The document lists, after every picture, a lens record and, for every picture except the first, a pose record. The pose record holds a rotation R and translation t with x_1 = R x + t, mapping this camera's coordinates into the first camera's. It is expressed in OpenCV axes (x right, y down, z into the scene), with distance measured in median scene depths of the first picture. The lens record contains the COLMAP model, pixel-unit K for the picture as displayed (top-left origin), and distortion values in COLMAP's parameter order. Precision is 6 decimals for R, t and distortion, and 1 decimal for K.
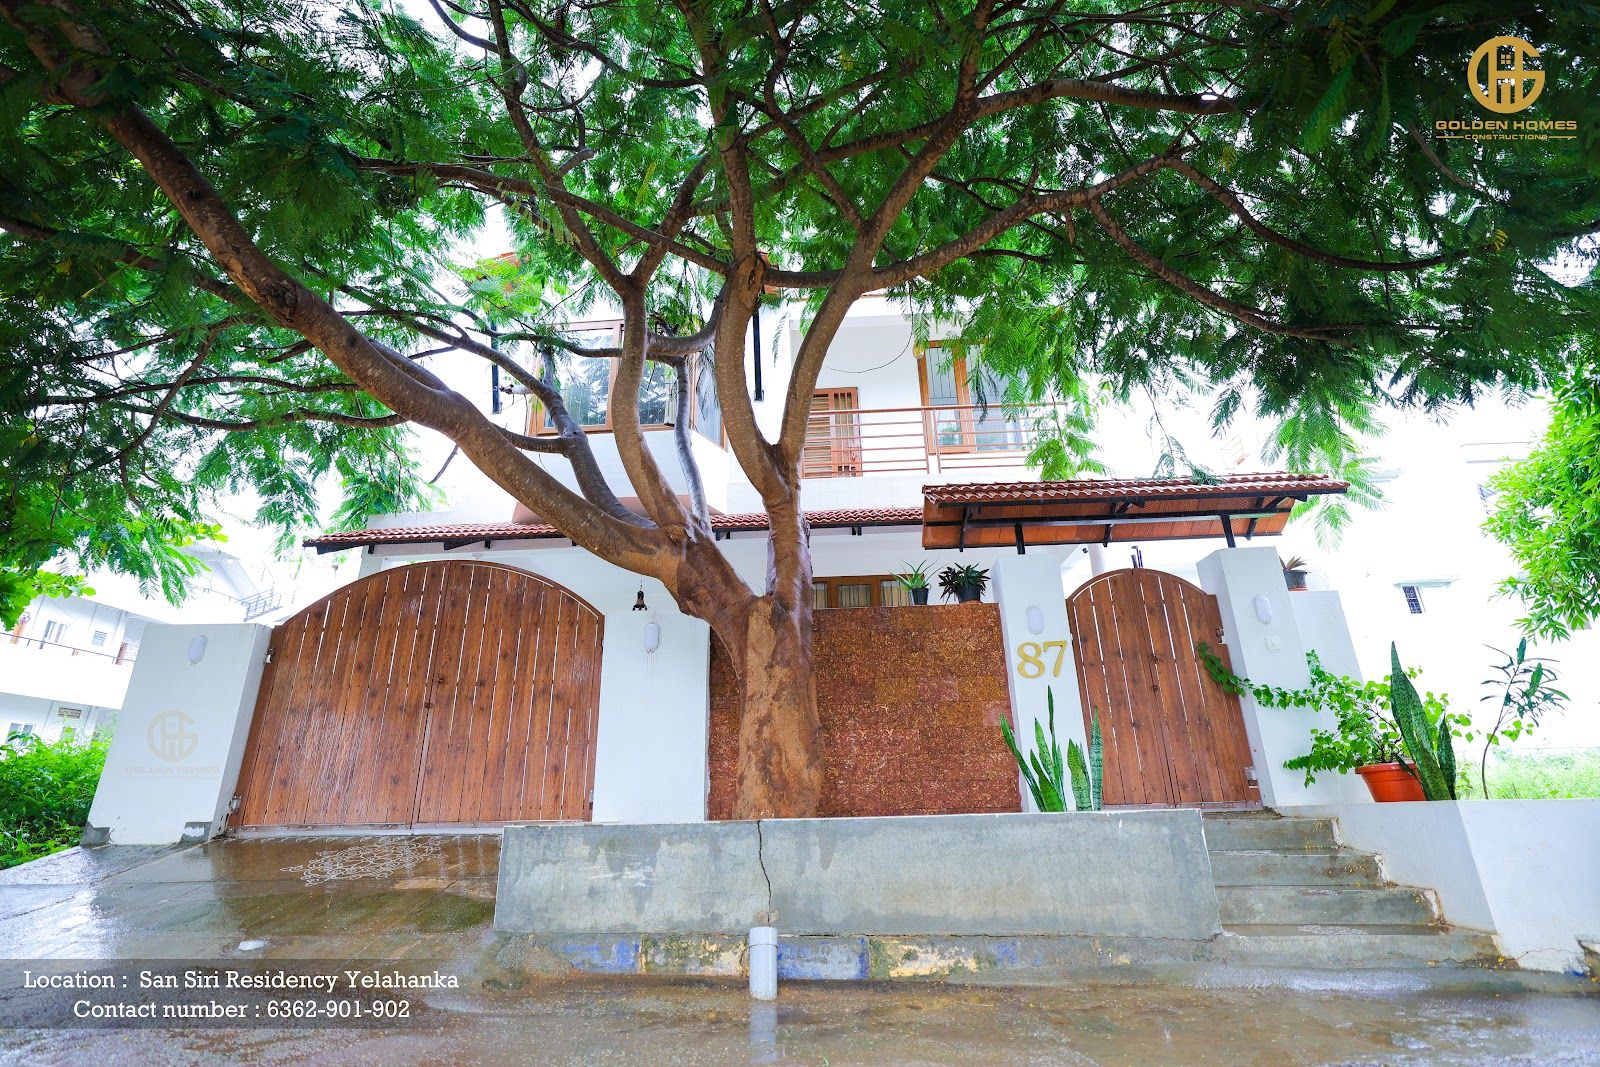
lens RADIAL K [[678.8, 0, 797.8], [0, 678.8, 536.9], [0, 0, 1]] dist [-0.015060, 0.003972]
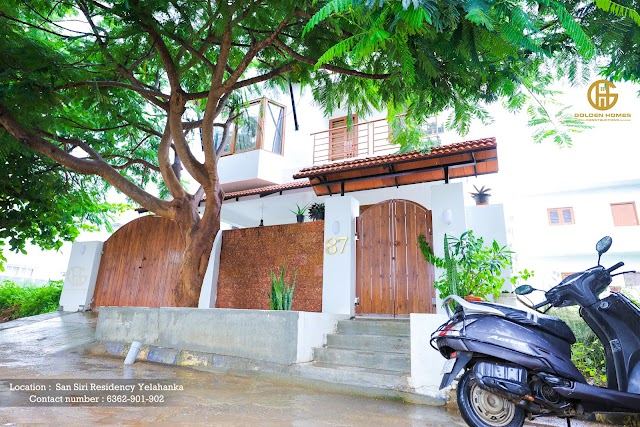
lens RADIAL K [[337.6, 0, 321.0], [0, 337.6, 213.1], [0, 0, 1]] dist [0.001325, -0.000065]
pose [[0.927041, -0.059564, -0.370199, 0.727992], [0.088369, 0.994198, 0.061325, 0.007840], [0.364399, -0.089565, 0.926926, 0.000464]]
